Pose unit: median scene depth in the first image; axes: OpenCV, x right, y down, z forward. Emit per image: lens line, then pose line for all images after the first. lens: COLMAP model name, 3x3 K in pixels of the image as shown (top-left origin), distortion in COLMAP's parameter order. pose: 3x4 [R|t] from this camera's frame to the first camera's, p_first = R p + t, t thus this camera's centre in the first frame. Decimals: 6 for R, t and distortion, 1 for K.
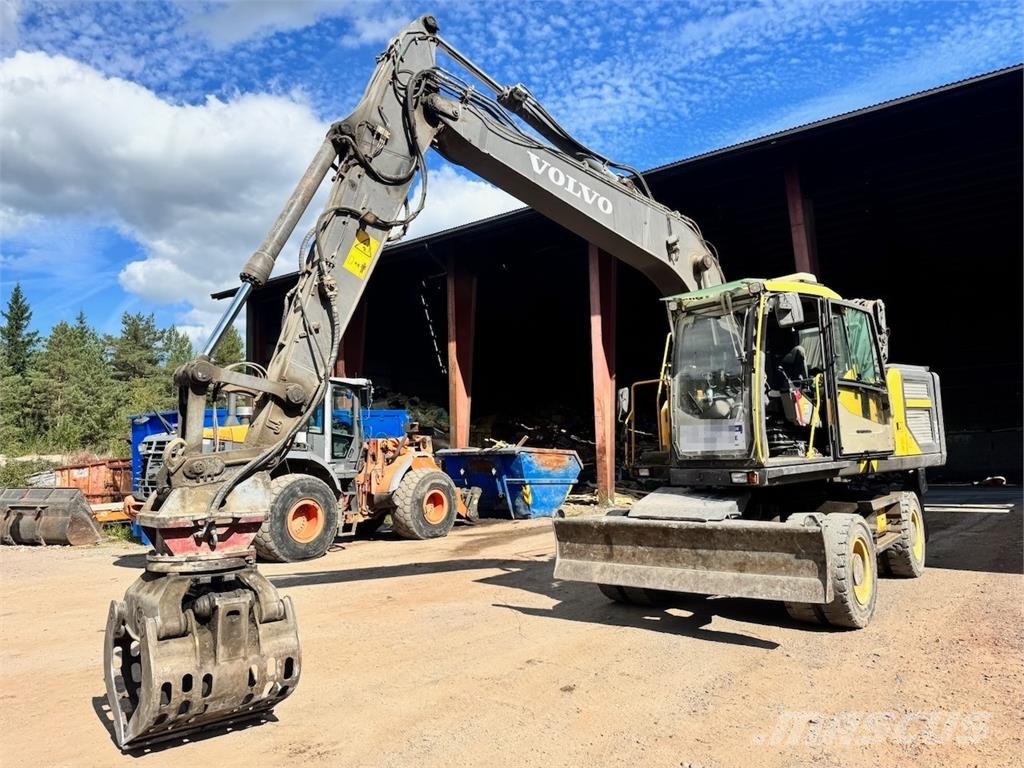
lens RADIAL K [[720.0, 0, 514.4], [0, 720.0, 386.9], [0, 0, 1]] dist [0.117321, -0.176997]
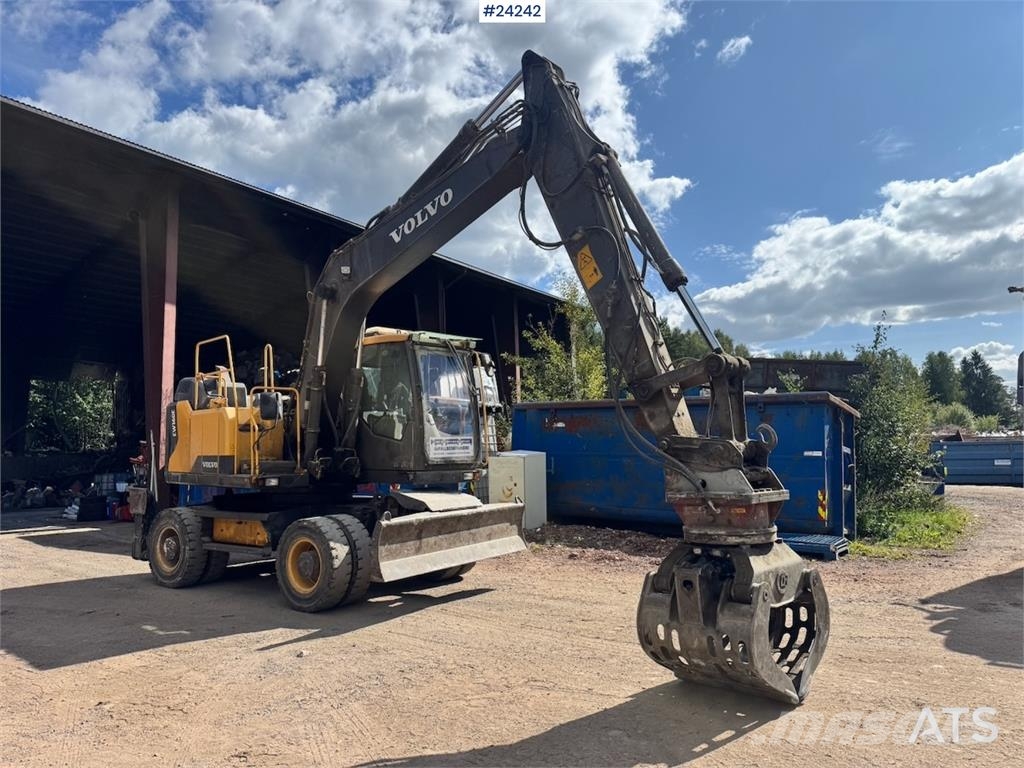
lens RADIAL K [[720.0, 0, 514.4], [0, 720.0, 386.9], [0, 0, 1]] dist [0.117321, -0.176997]
pose [[-0.068448, 0.126763, 0.989569, -0.939312], [-0.069113, 0.988909, -0.131460, 0.112543], [-0.995258, -0.077390, -0.058928, 0.864355]]
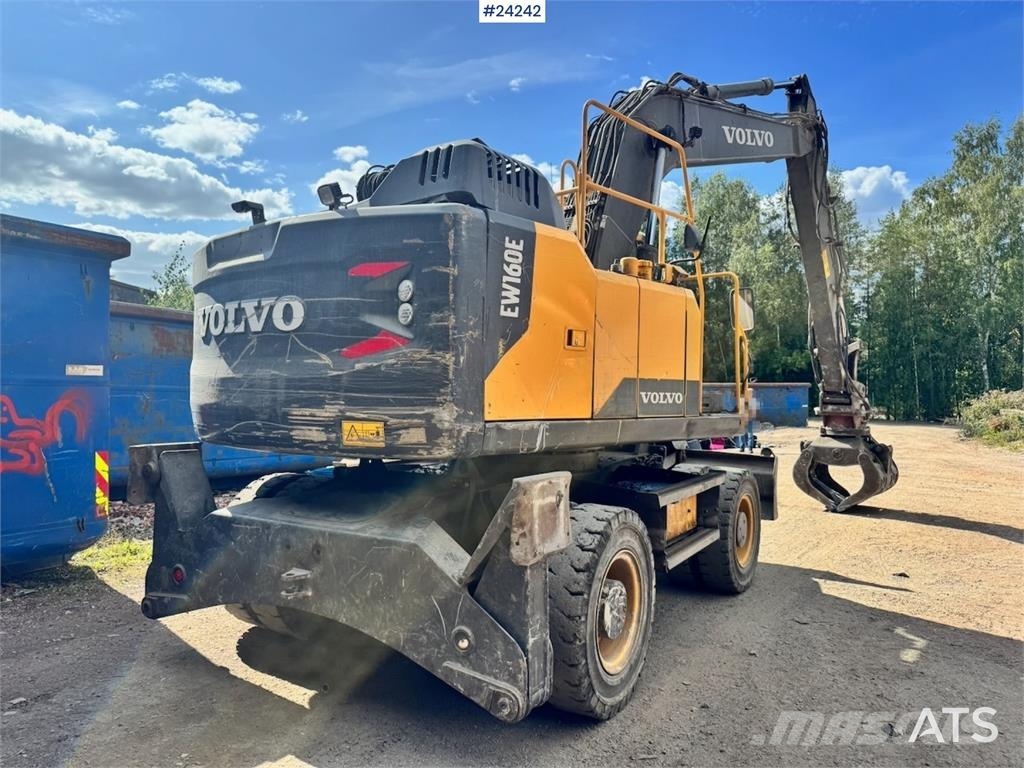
lens RADIAL K [[720.0, 0, 514.4], [0, 720.0, 386.9], [0, 0, 1]] dist [0.117321, -0.176997]
pose [[-0.988981, 0.025980, -0.145745, 0.509939], [0.038196, 0.995929, -0.081654, 0.149328], [0.143030, -0.086321, -0.985947, 1.839801]]
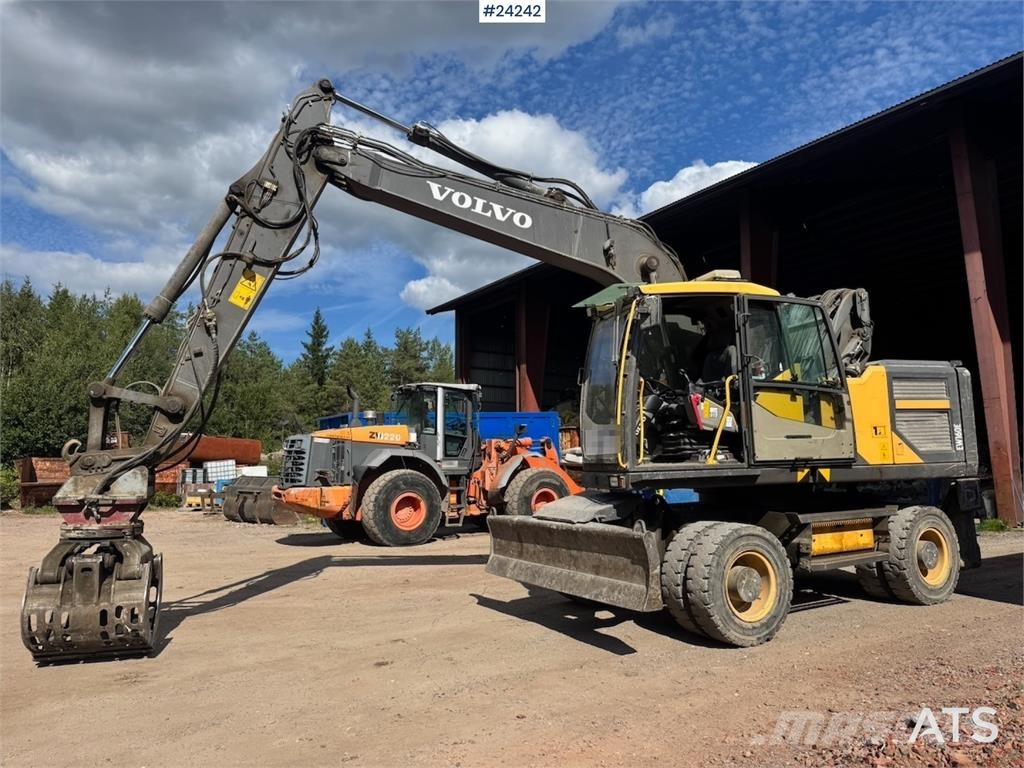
lens RADIAL K [[720.0, 0, 514.4], [0, 720.0, 386.9], [0, 0, 1]] dist [0.117321, -0.176997]
pose [[0.930862, -0.018120, -0.364921, 0.470545], [0.018148, 0.999830, -0.003353, -0.004821], [0.364919, -0.003501, 0.931033, 0.016584]]
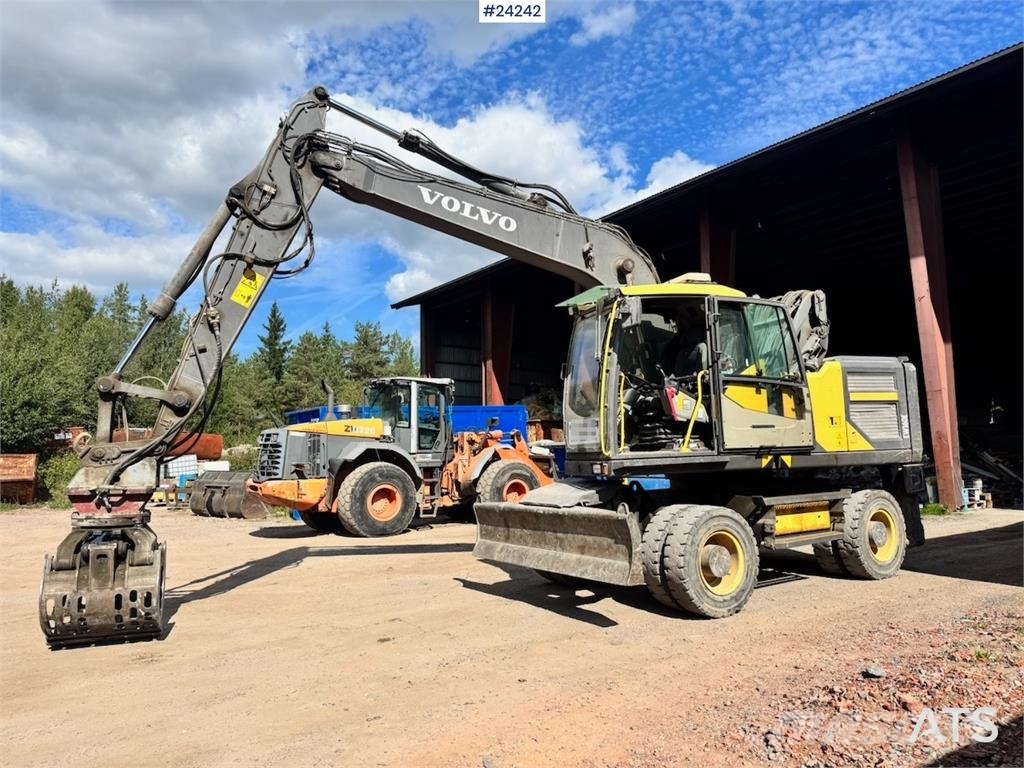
lens RADIAL K [[720.0, 0, 514.4], [0, 720.0, 386.9], [0, 0, 1]] dist [0.117321, -0.176997]
pose [[0.950484, -0.016702, -0.310323, 0.453954], [0.019599, 0.999789, 0.006218, -0.006066], [0.310154, -0.011992, 0.950611, -0.053457]]
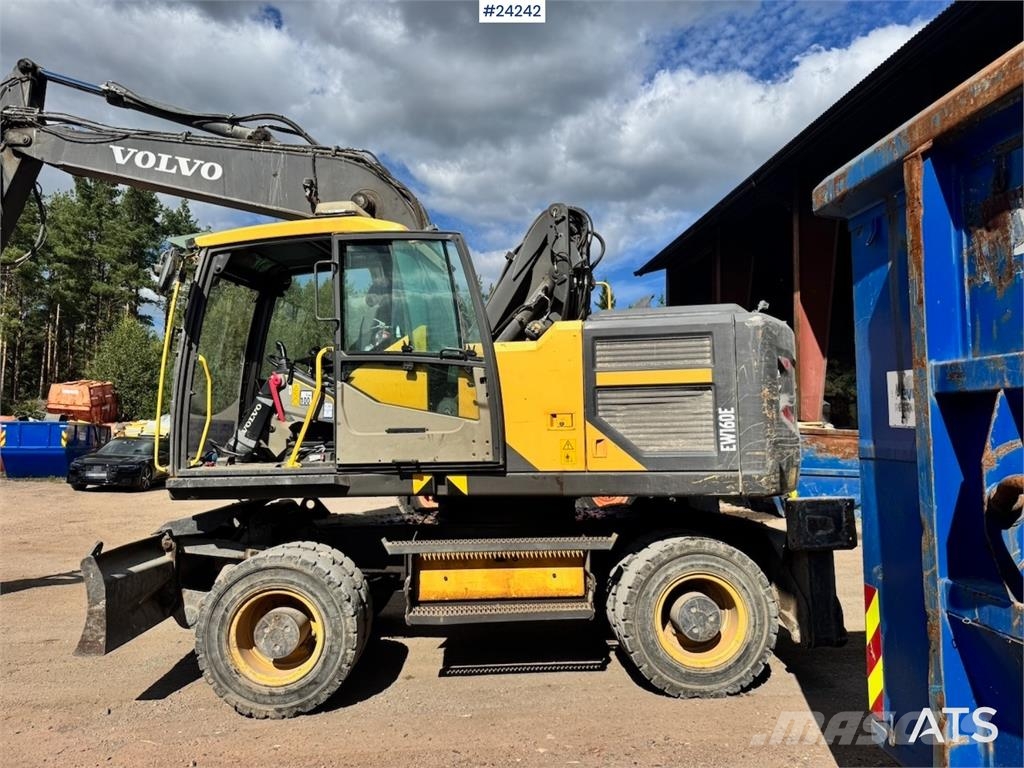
lens RADIAL K [[720.0, 0, 514.4], [0, 720.0, 386.9], [0, 0, 1]] dist [0.117321, -0.176997]
pose [[0.656430, -0.015639, -0.754225, 0.999073], [0.054728, 0.998138, 0.026935, 0.010384], [0.752399, -0.058958, 0.656063, 0.642333]]
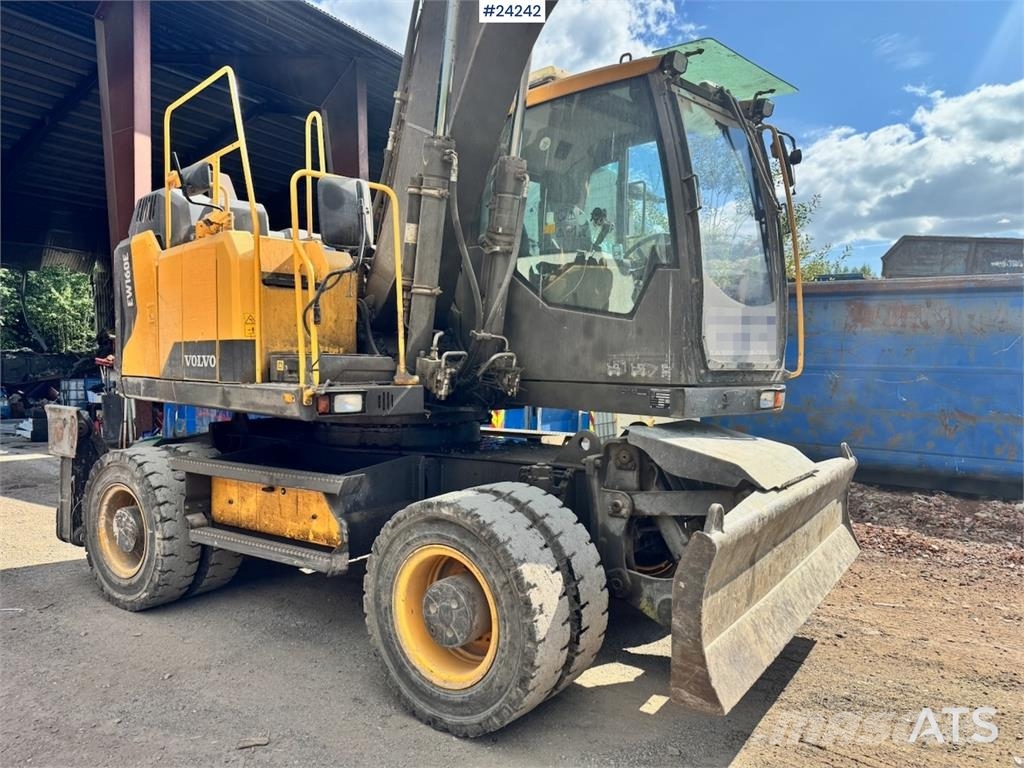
lens RADIAL K [[720.0, 0, 514.4], [0, 720.0, 386.9], [0, 0, 1]] dist [0.117321, -0.176997]
pose [[-0.071933, 0.009309, 0.997366, -0.262484], [-0.087741, 0.996021, -0.015624, 0.122946], [-0.993543, -0.088634, -0.070830, 1.084529]]
